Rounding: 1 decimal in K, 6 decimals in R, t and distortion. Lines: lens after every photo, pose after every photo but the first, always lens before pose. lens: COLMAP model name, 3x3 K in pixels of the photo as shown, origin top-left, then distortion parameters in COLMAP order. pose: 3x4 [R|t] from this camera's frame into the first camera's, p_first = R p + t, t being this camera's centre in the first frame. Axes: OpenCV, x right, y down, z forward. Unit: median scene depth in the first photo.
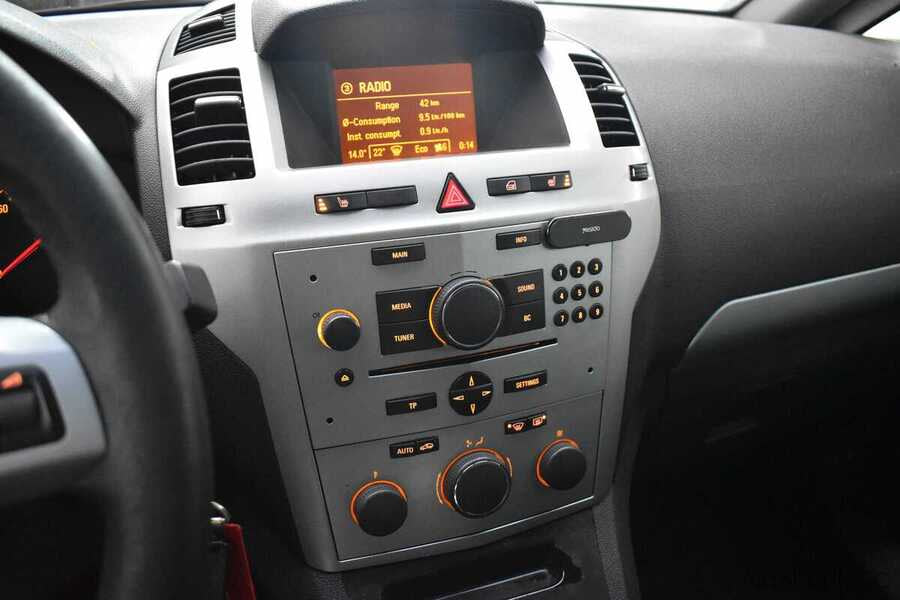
lens RADIAL K [[733.0, 0, 450.0], [0, 733.0, 300.0], [0, 0, 1]] dist [-0.154528, 0.220851]
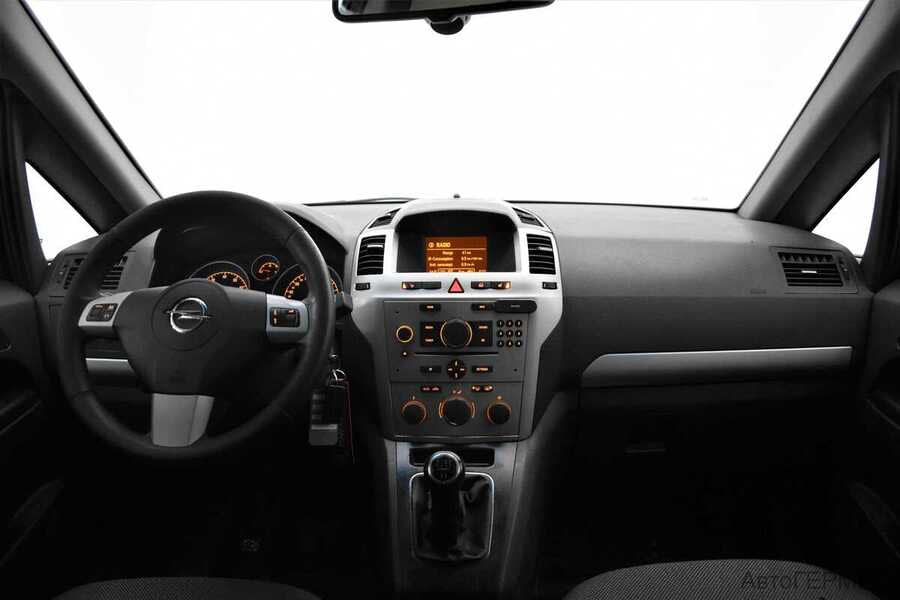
lens RADIAL K [[733.0, 0, 450.0], [0, 733.0, 300.0], [0, 0, 1]] dist [-0.154528, 0.220851]
pose [[0.927267, 0.061174, -0.369370, 0.876515], [-0.143841, 0.969054, -0.200609, 0.390221], [0.345667, 0.239149, 0.907371, -1.227604]]
